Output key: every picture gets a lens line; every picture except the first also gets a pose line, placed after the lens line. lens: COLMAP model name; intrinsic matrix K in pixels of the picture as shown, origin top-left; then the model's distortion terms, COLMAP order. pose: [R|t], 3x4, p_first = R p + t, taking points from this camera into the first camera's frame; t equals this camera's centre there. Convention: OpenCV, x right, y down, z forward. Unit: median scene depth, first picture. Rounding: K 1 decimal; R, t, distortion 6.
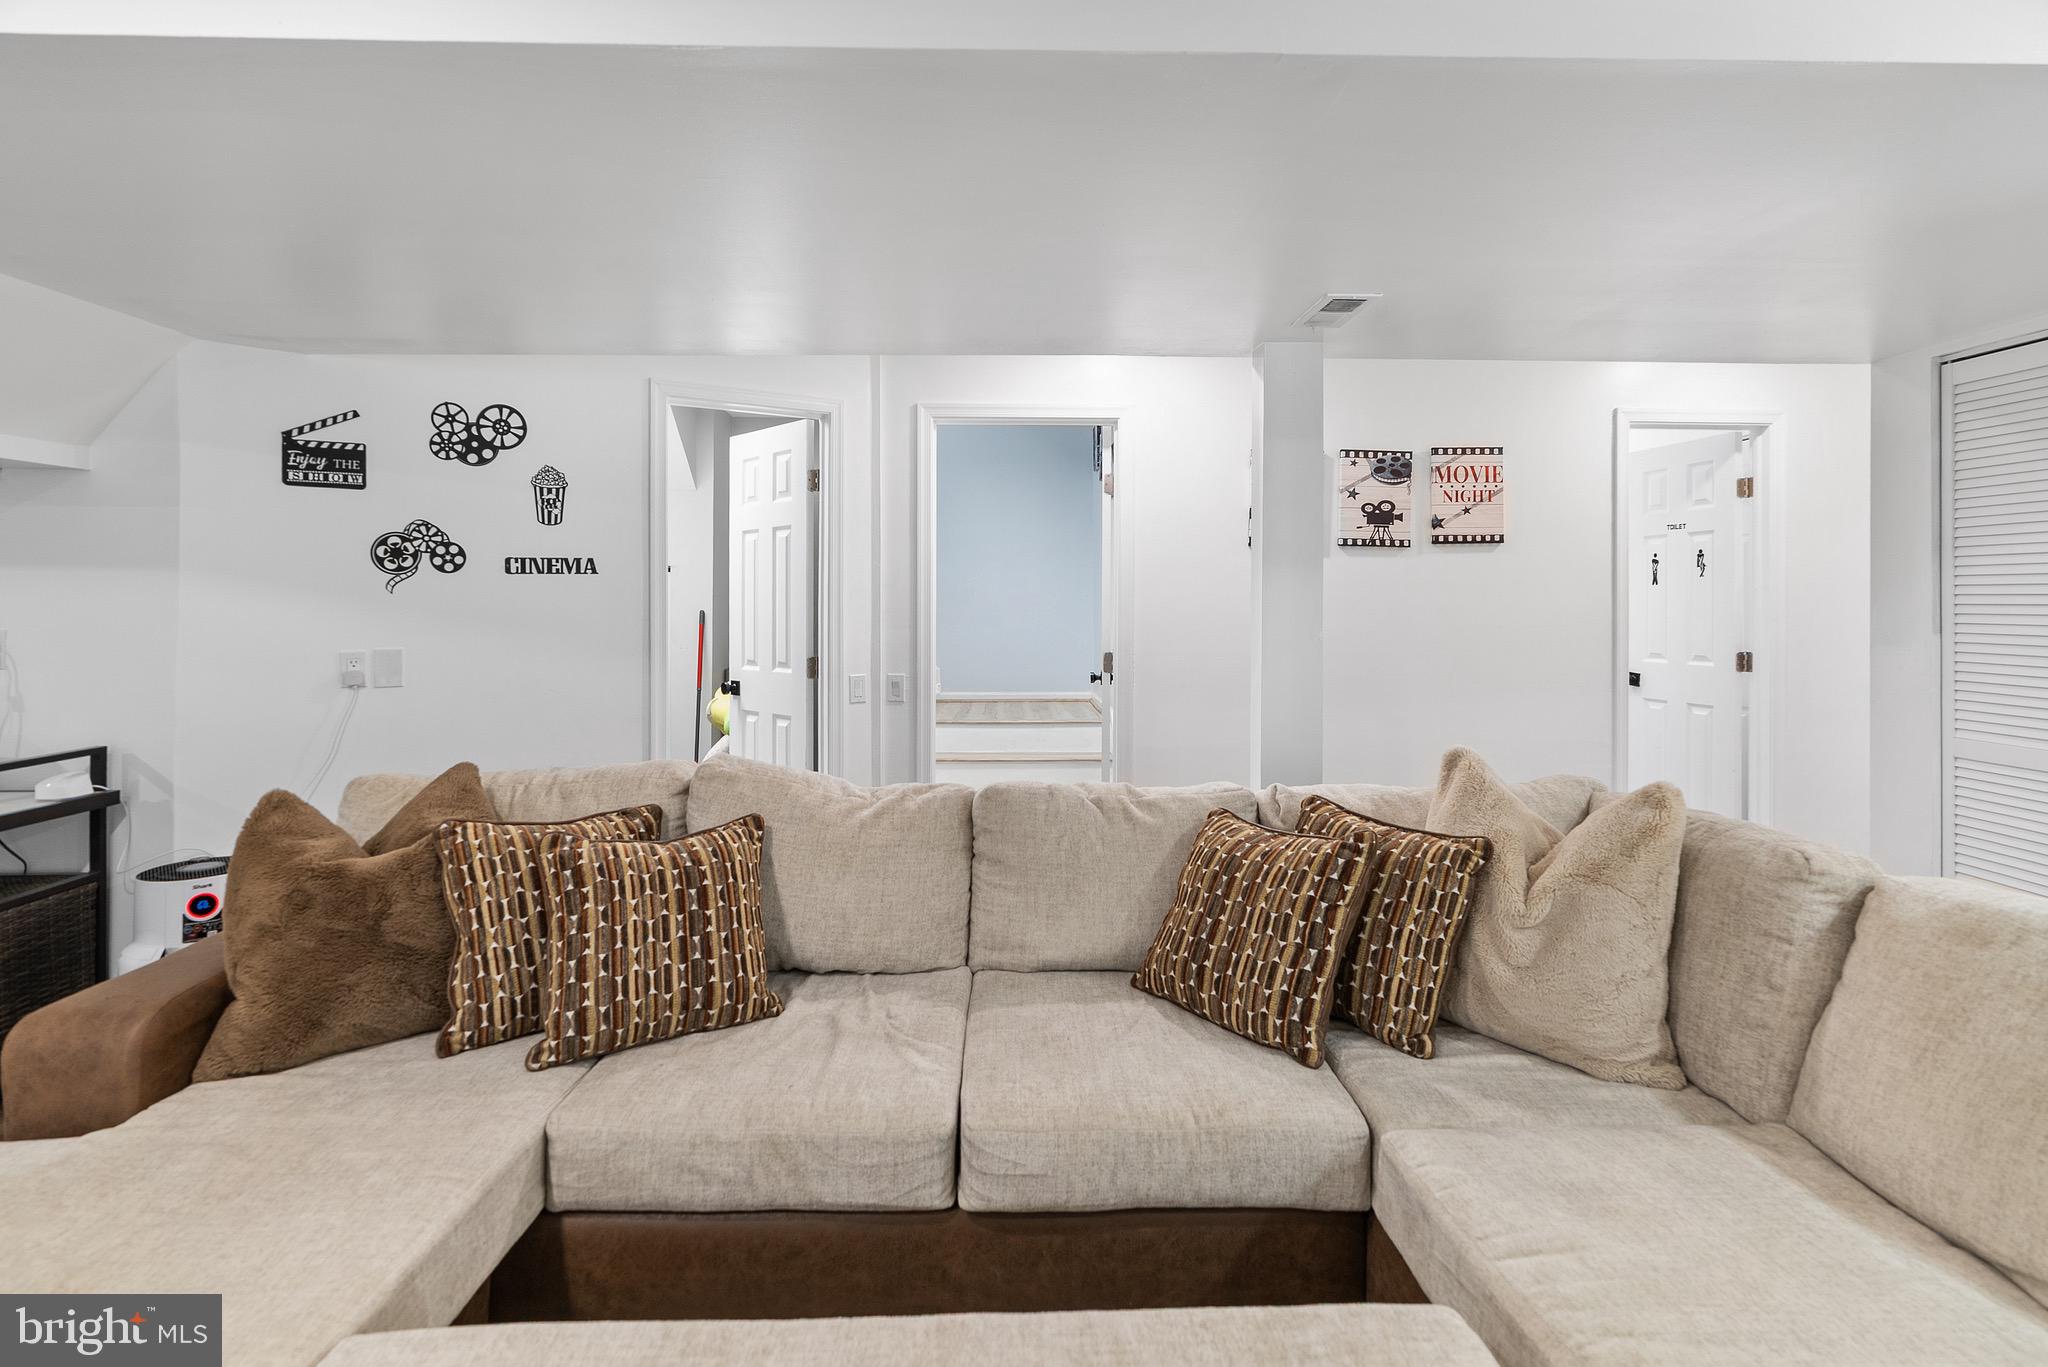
lens RADIAL K [[949.2, 0, 1041.1], [0, 949.2, 607.8], [0, 0, 1]] dist [-0.007420, 0.000410]
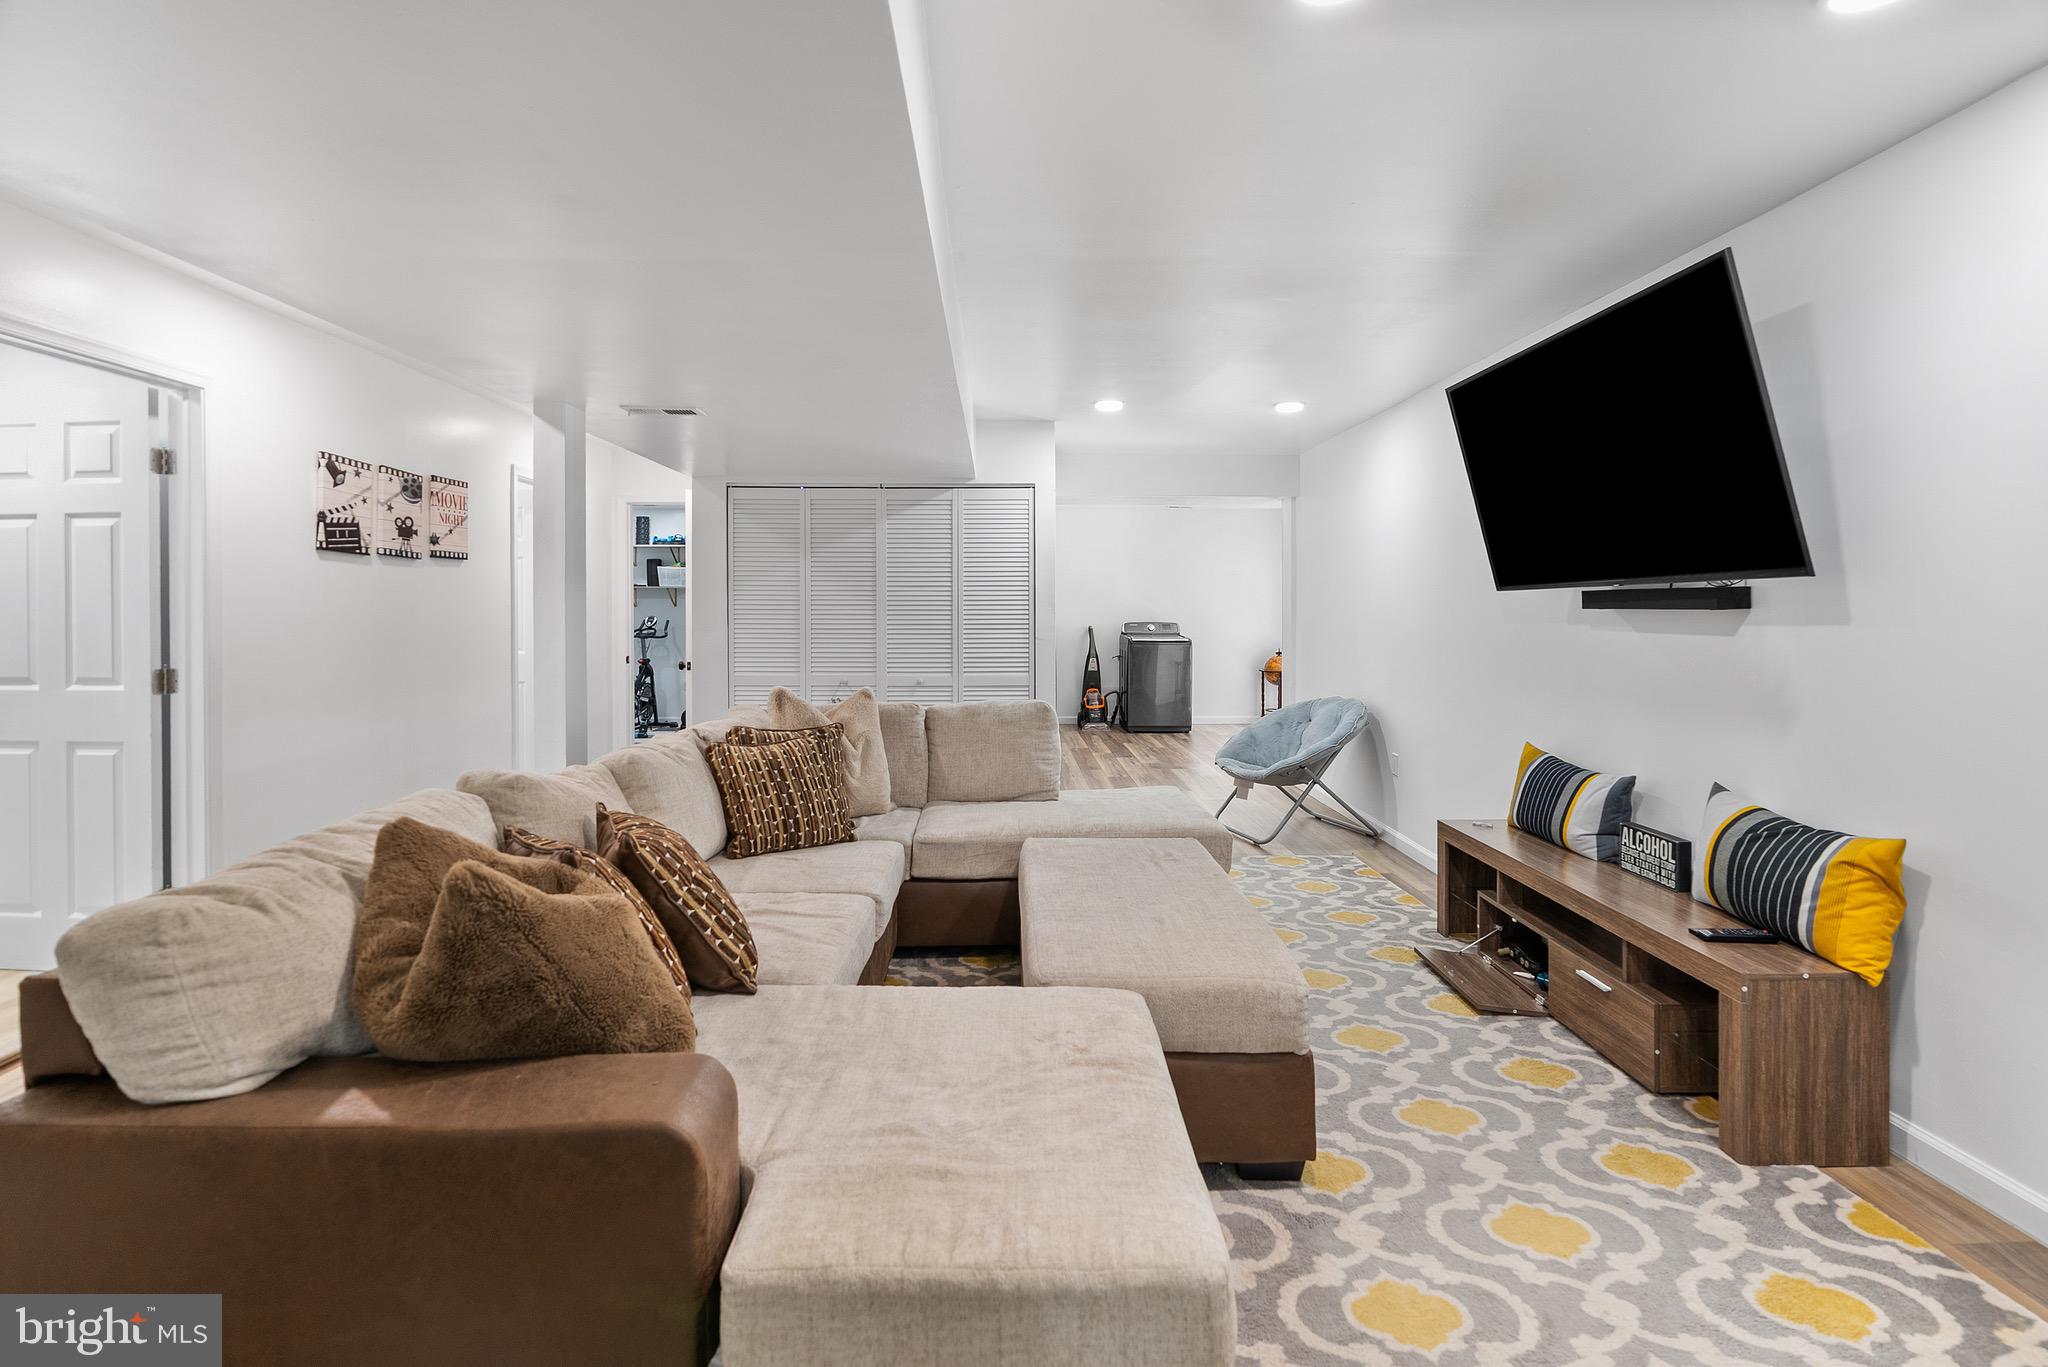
lens RADIAL K [[949.2, 0, 1001.0], [0, 949.2, 614.9], [0, 0, 1]] dist [-0.007420, 0.000410]
pose [[0.026781, -0.004393, 0.999632, -0.911916], [0.002895, 0.999986, 0.004317, -0.000257], [-0.999637, 0.002778, 0.026793, 0.339023]]
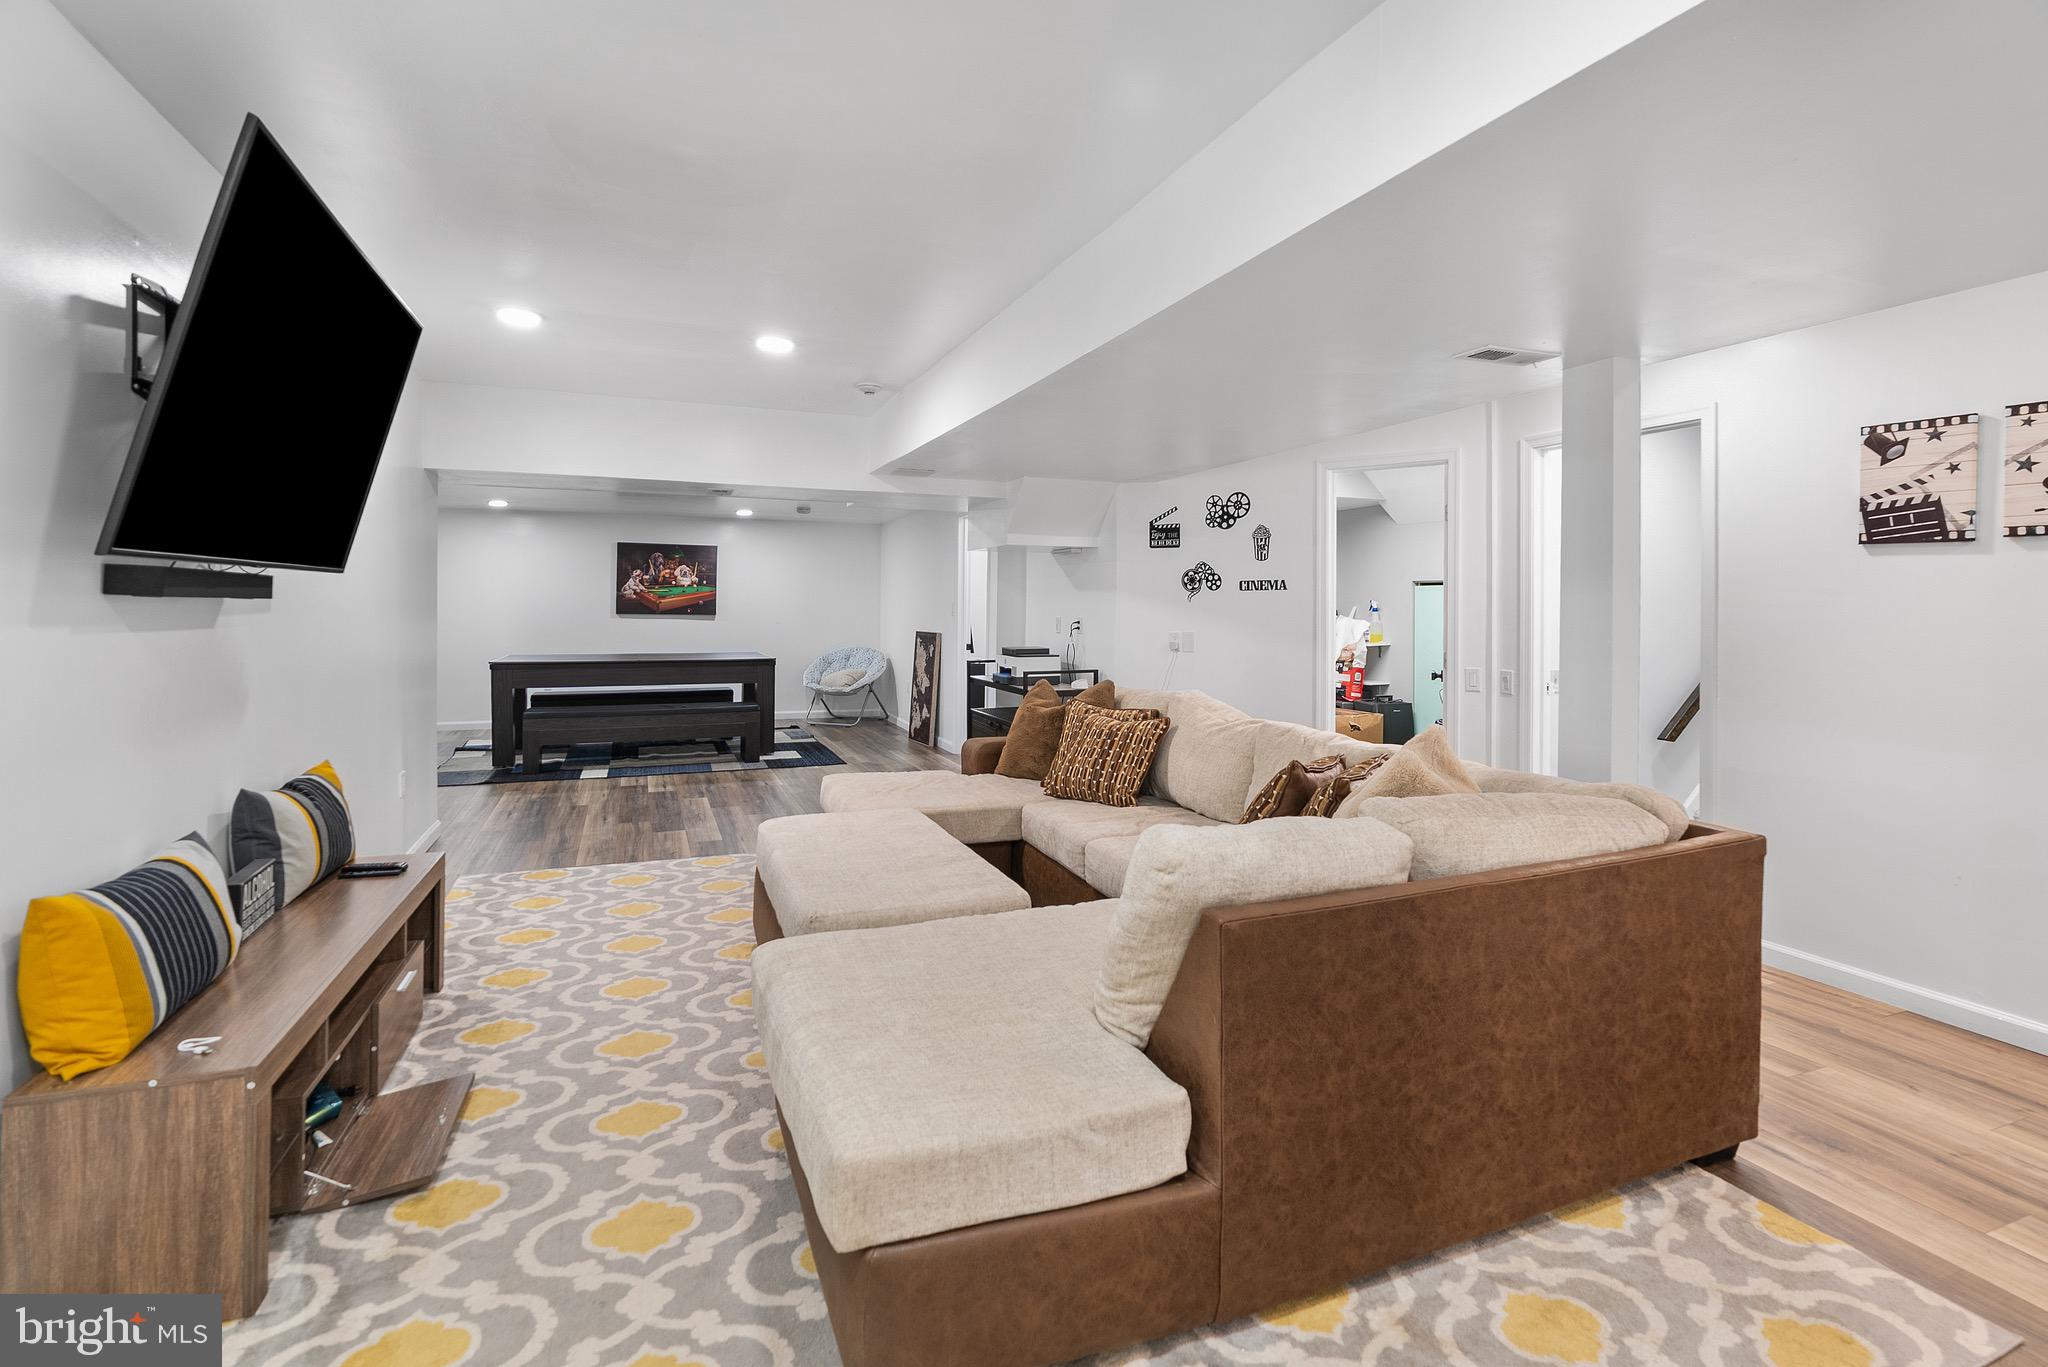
lens RADIAL K [[949.2, 0, 1038.2], [0, 949.2, 599.2], [0, 0, 1]] dist [-0.007420, 0.000410]
pose [[0.356261, -0.002642, -0.934383, 0.909155], [-0.013494, 0.999877, -0.007972, -0.001171], [0.934289, 0.015449, 0.356181, 0.048088]]
